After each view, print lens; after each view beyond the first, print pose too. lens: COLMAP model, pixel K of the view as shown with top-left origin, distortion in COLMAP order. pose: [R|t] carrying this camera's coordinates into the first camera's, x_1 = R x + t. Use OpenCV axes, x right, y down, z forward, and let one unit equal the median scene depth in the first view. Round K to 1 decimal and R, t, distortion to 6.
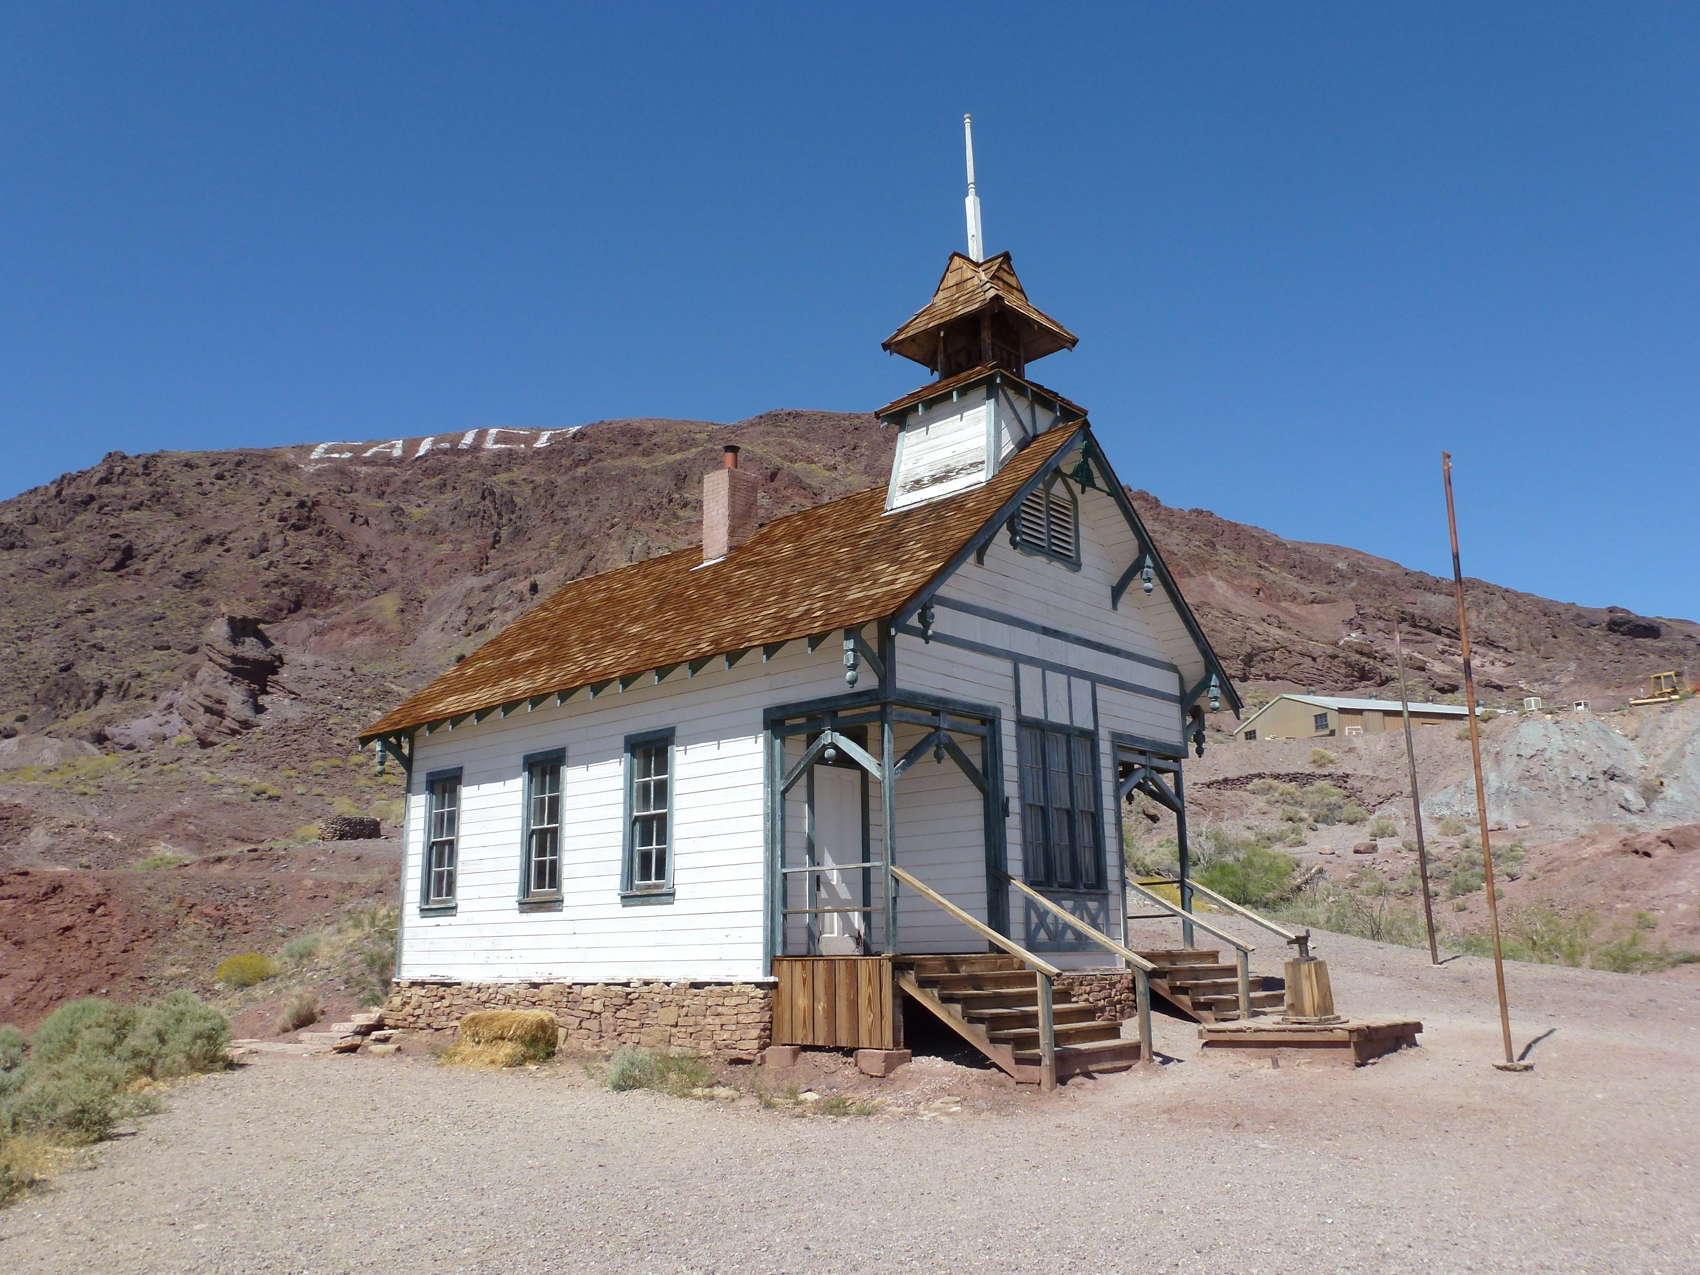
lens RADIAL K [[1354.4, 0, 850.0], [0, 1354.4, 637.5], [0, 0, 1]] dist [-0.034552, 0.000690]
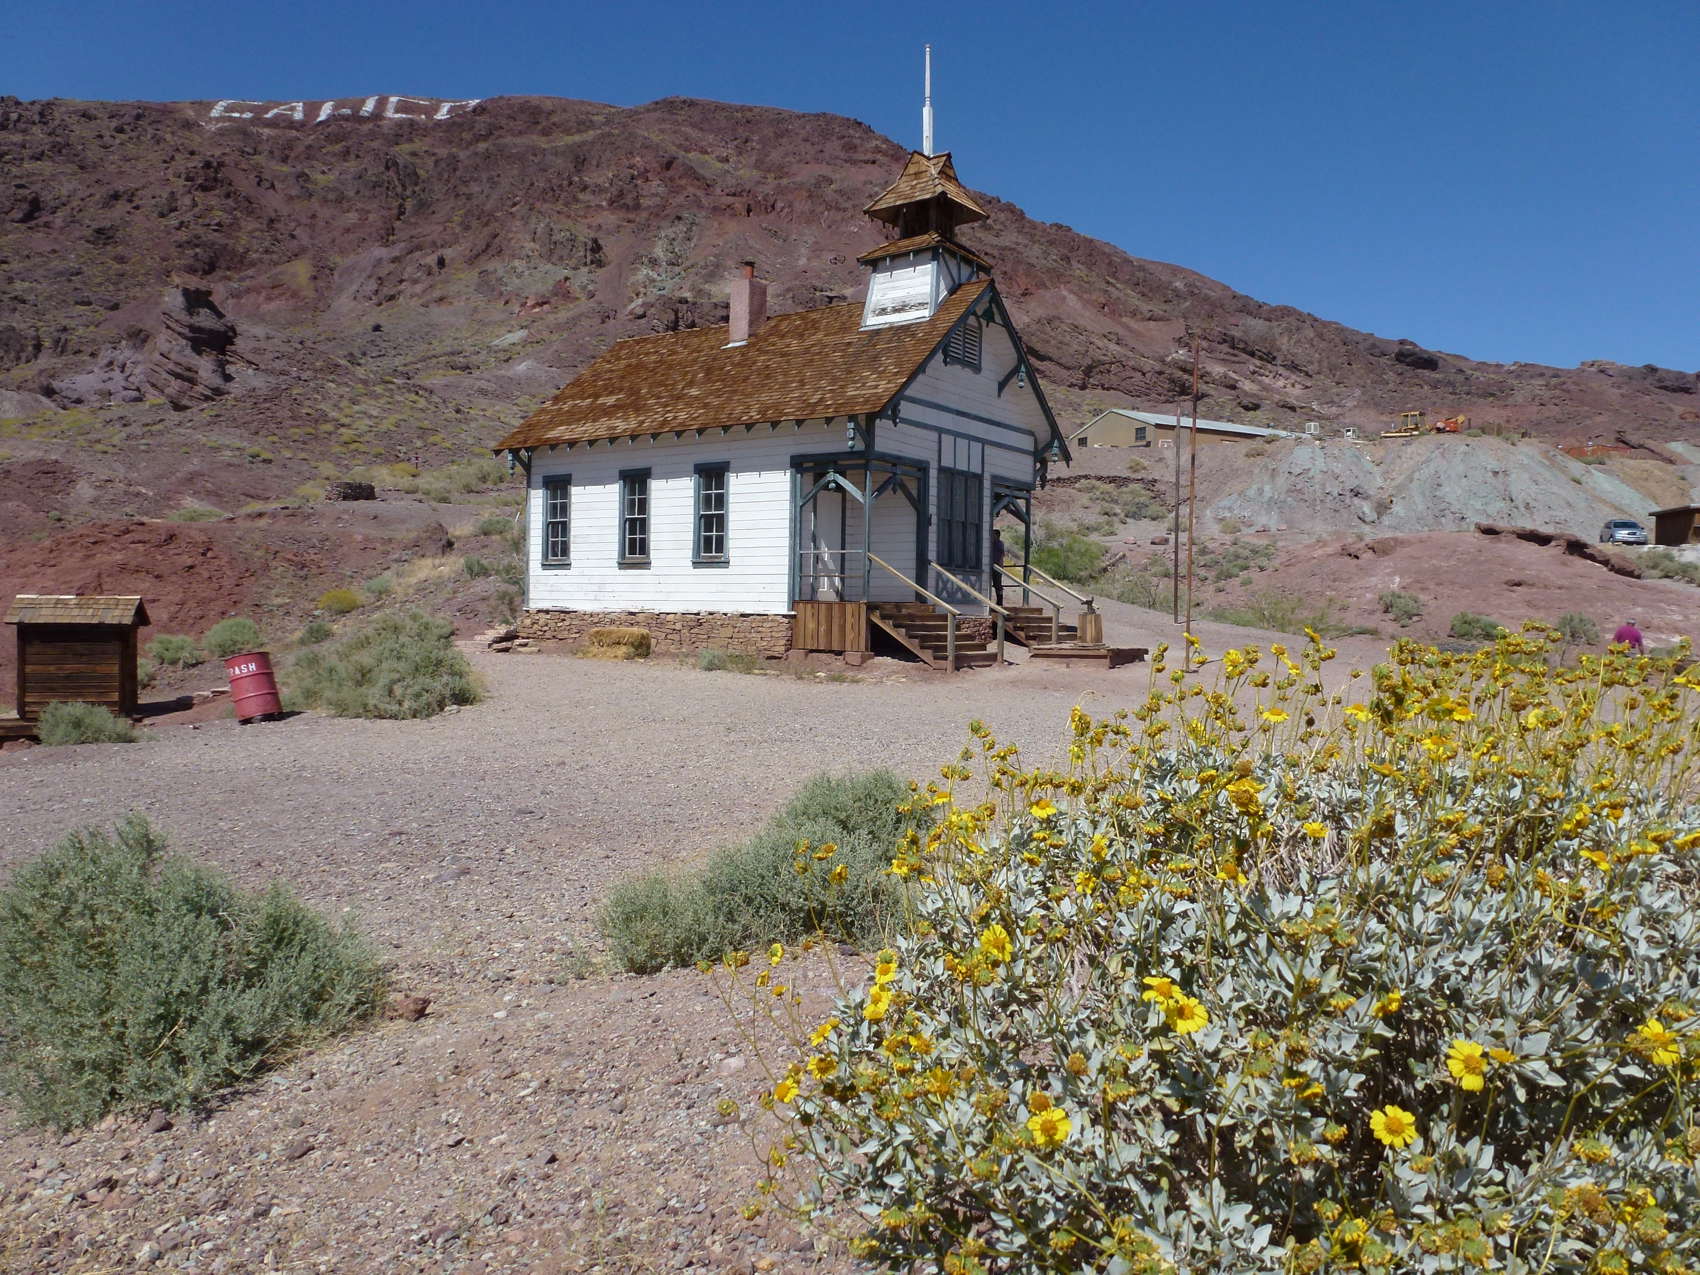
lens RADIAL K [[1212.2, 0, 850.0], [0, 1212.2, 637.5], [0, 0, 1]] dist [-0.063842, 0.037710]
pose [[0.993863, 0.032992, 0.105584, -0.050248], [-0.058366, 0.967213, 0.247170, -0.036831], [-0.093968, -0.251816, 0.963202, -0.178434]]
